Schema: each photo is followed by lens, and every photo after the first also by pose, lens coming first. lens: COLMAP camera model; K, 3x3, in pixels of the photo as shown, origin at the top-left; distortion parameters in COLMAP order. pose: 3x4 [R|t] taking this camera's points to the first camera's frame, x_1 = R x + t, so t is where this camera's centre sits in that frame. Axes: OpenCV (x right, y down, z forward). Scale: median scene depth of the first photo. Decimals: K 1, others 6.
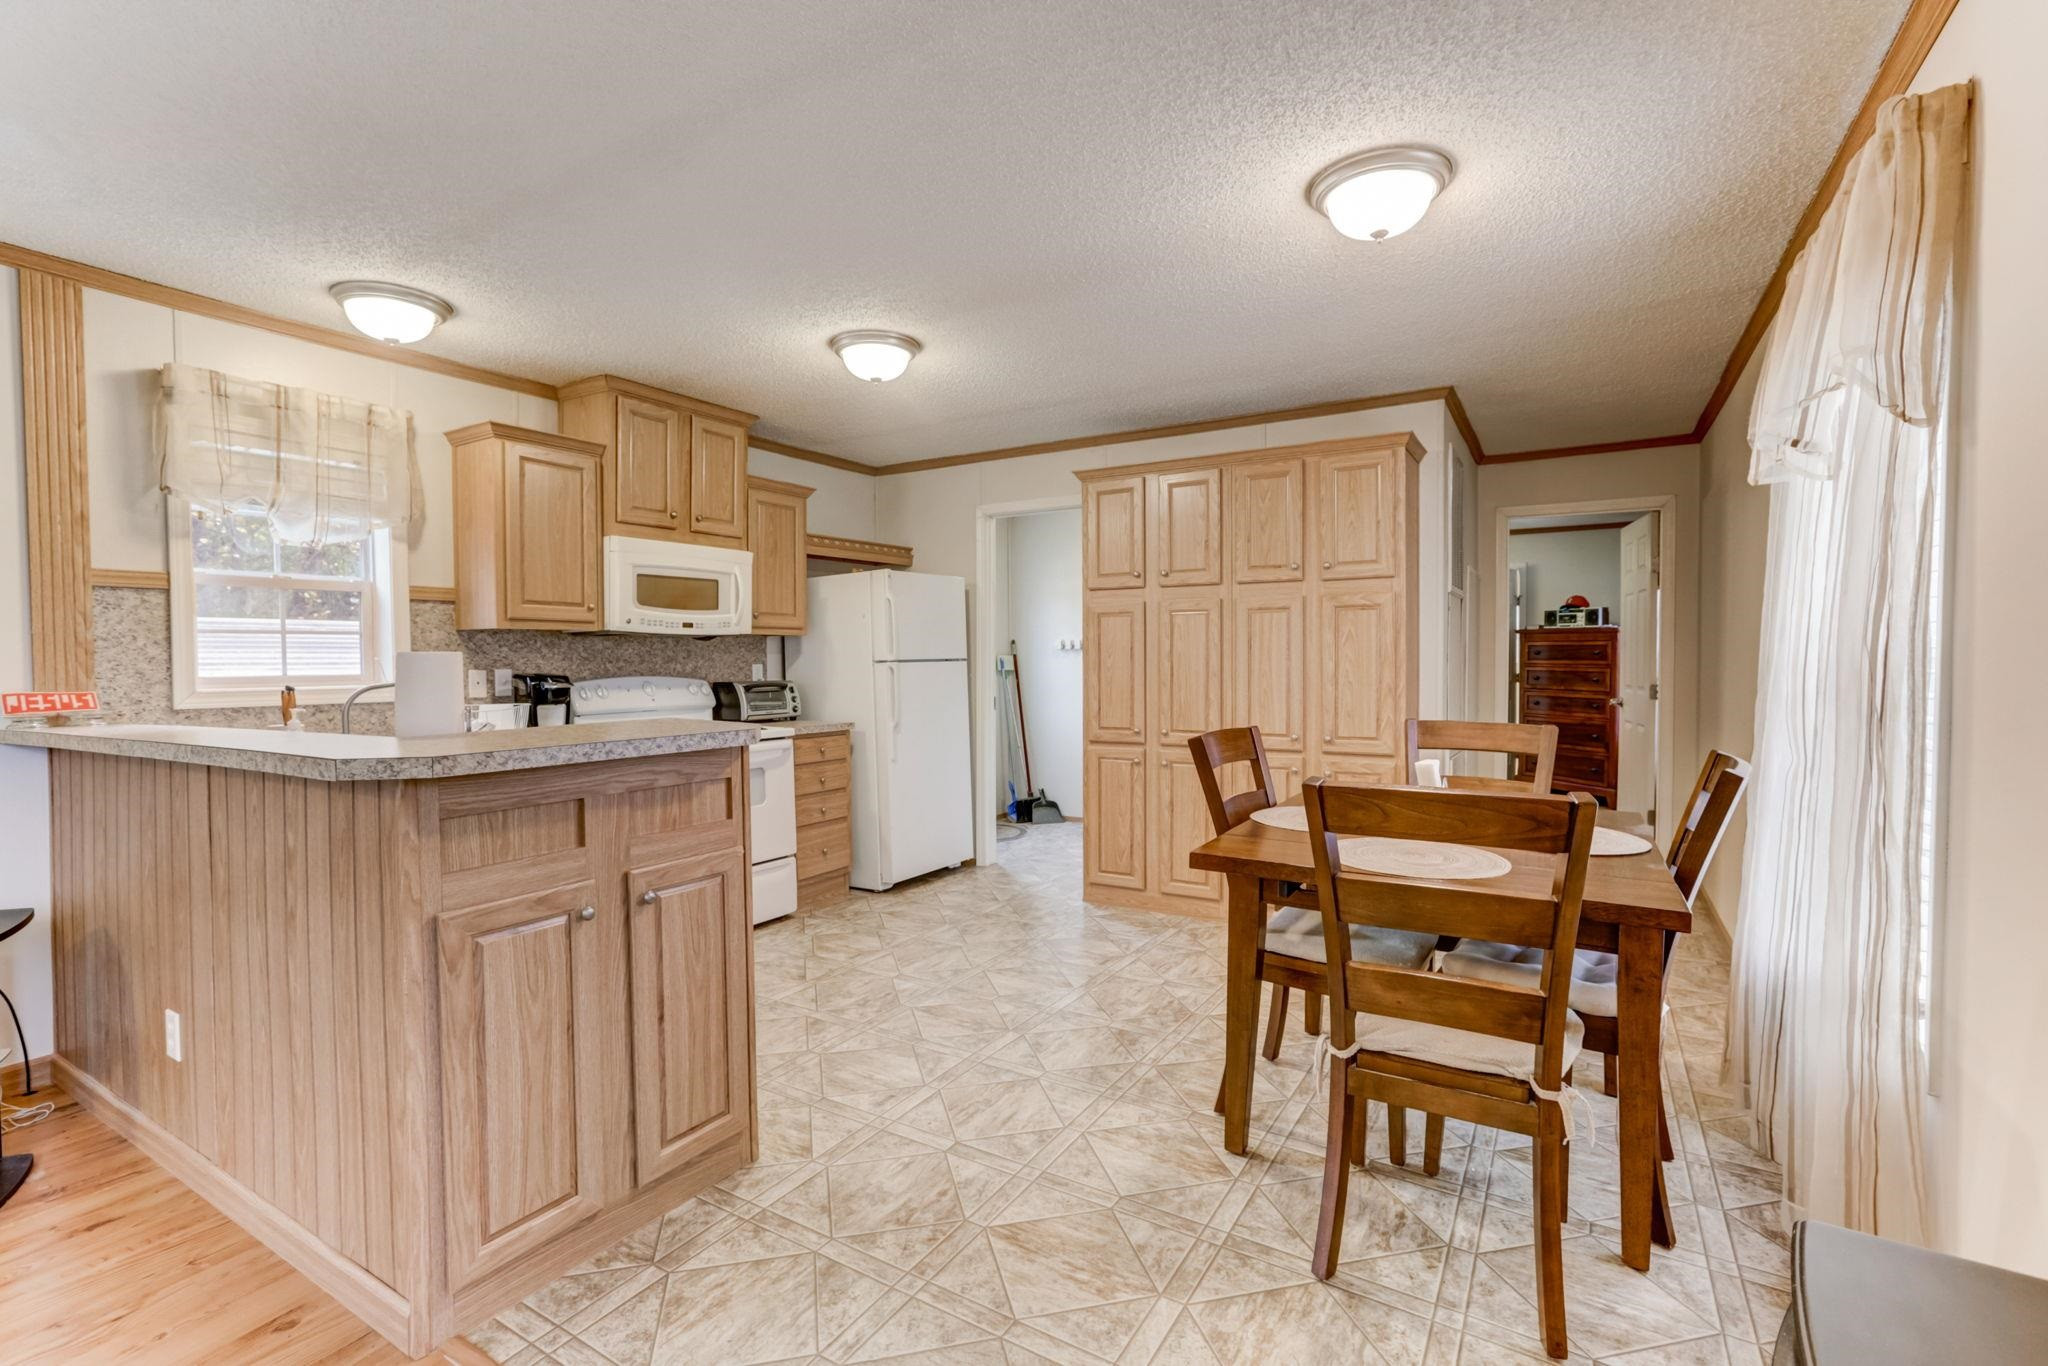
lens RADIAL K [[926.0, 0, 1022.0], [0, 926.0, 678.8], [0, 0, 1]] dist [-0.036224, 0.022903]
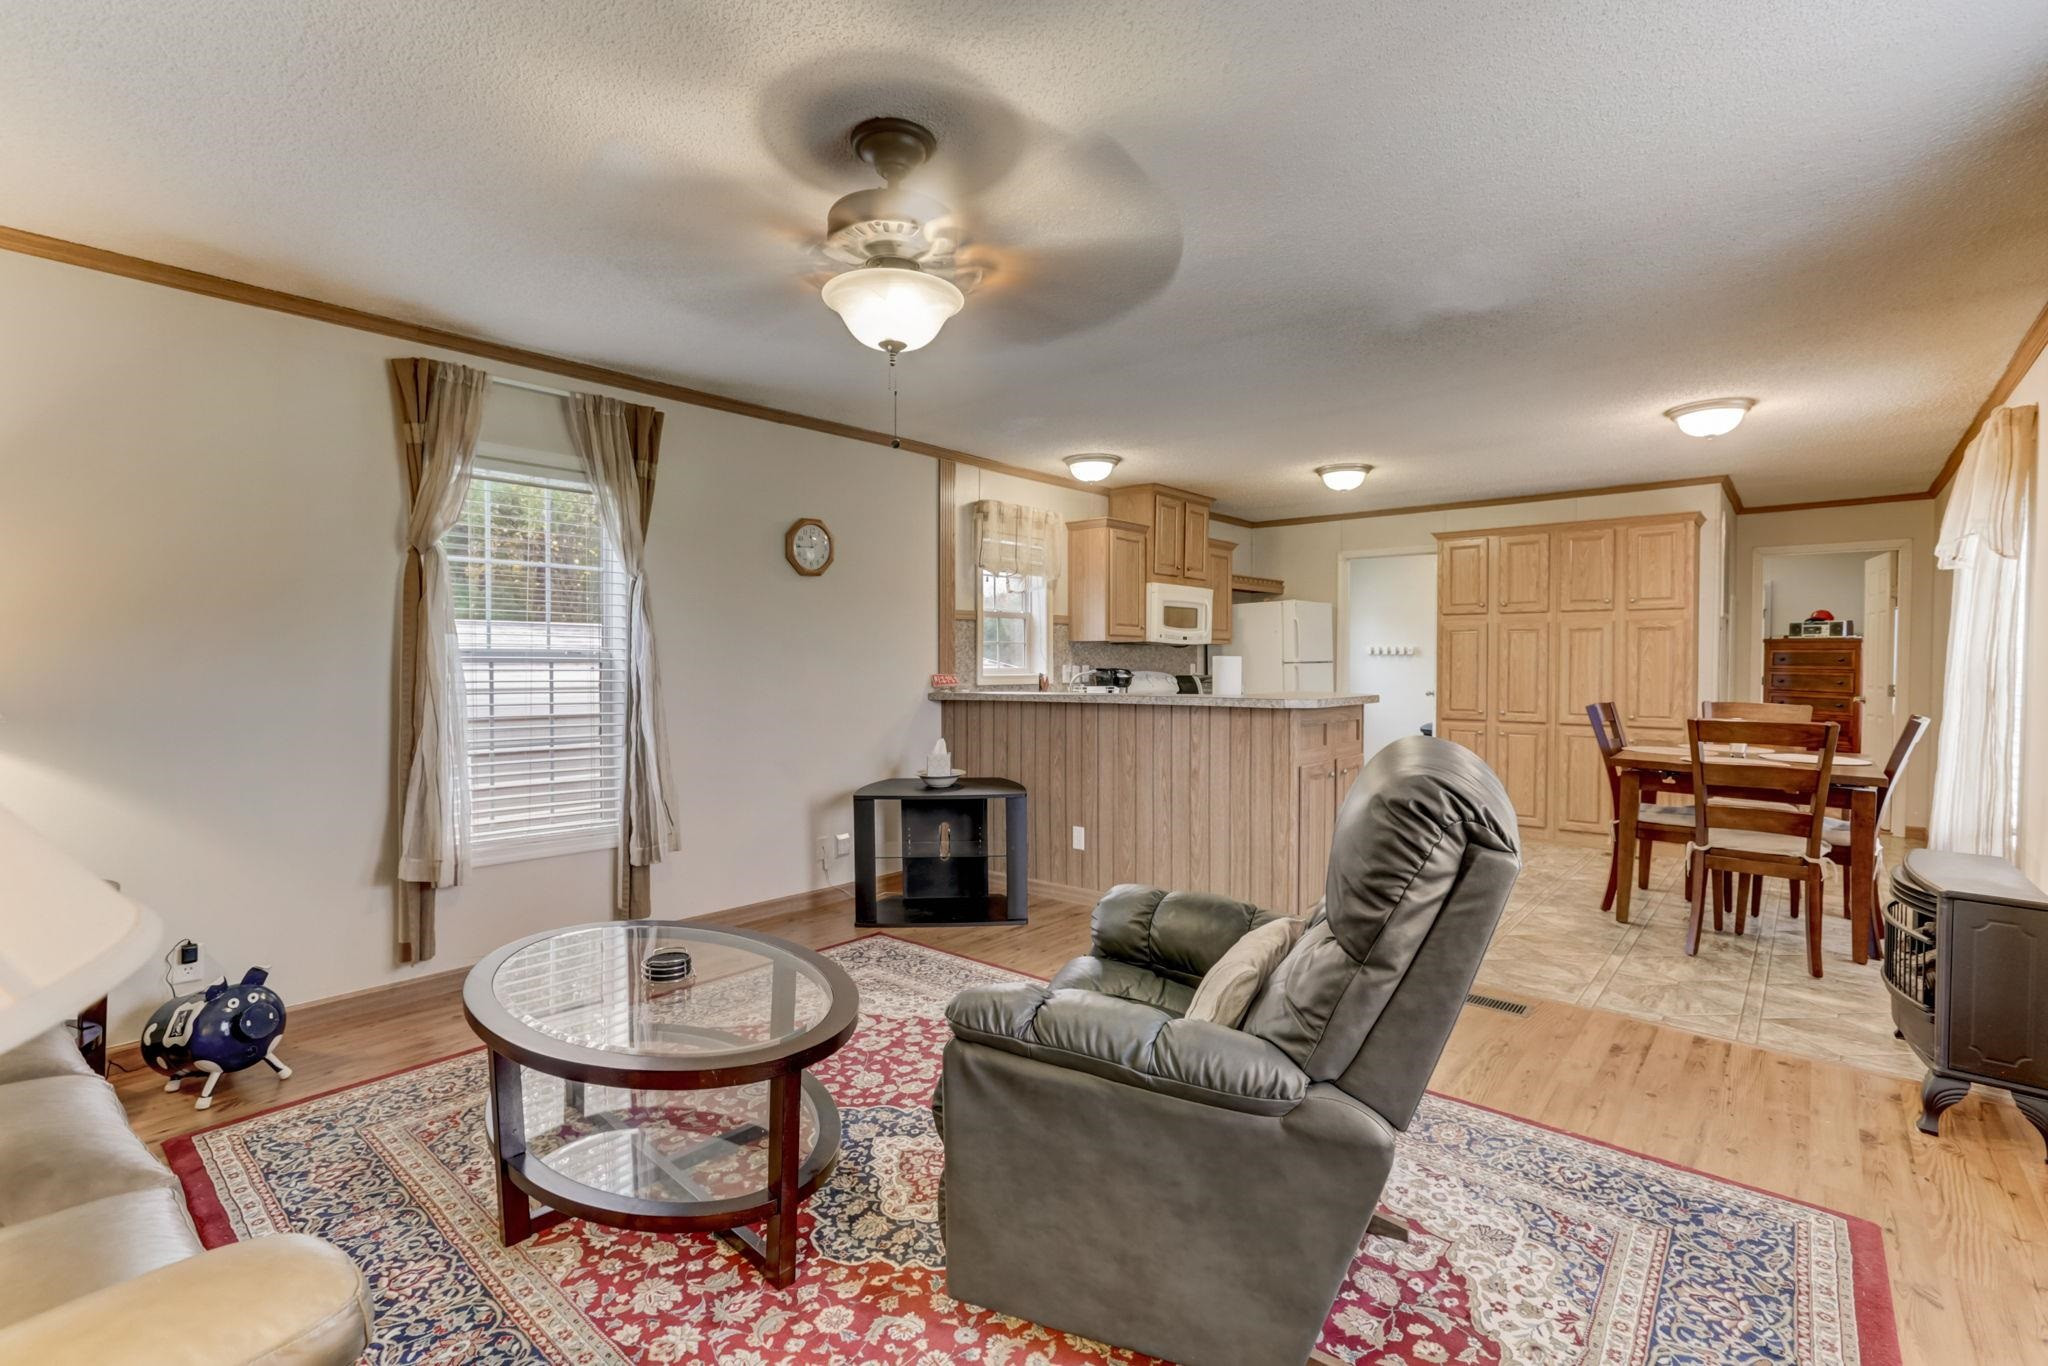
lens RADIAL K [[929.0, 0, 1030.6], [0, 929.0, 676.4], [0, 0, 1]] dist [-0.009700, 0.010398]
pose [[0.987475, 0.011287, -0.157371, -0.387764], [-0.011667, 0.999931, -0.001489, 0.012774], [0.157344, 0.003306, 0.987538, -0.621216]]
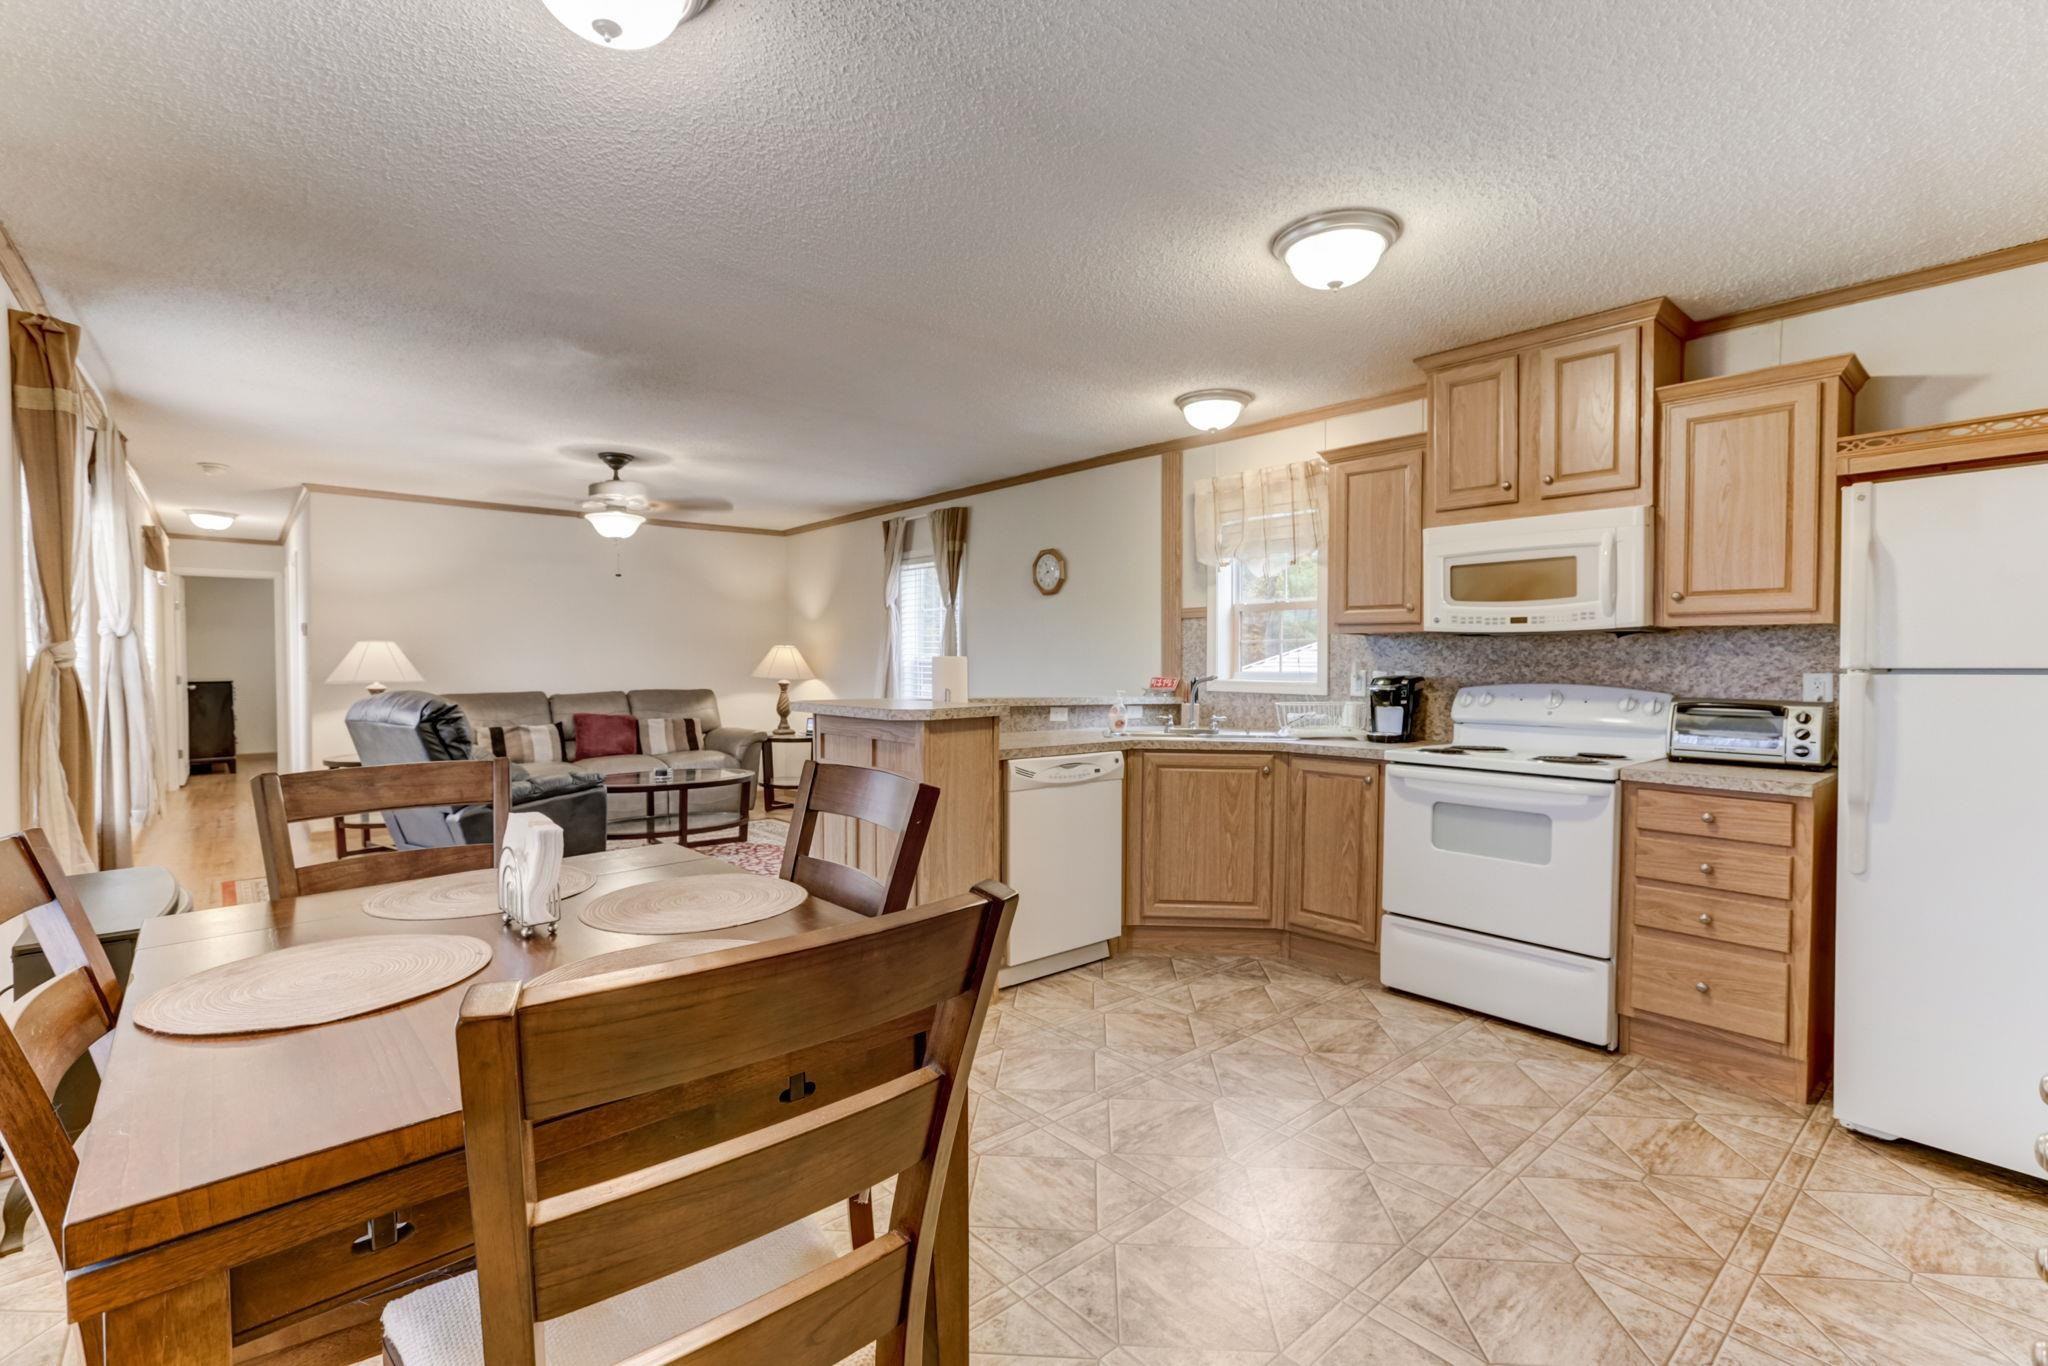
lens RADIAL K [[926.0, 0, 1022.0], [0, 926.0, 678.8], [0, 0, 1]] dist [-0.036224, 0.022903]
pose [[-0.305051, 0.023443, -0.952047, 0.546780], [-0.022625, 0.999236, 0.031855, -0.024225], [0.952067, 0.031257, -0.304288, 0.870570]]
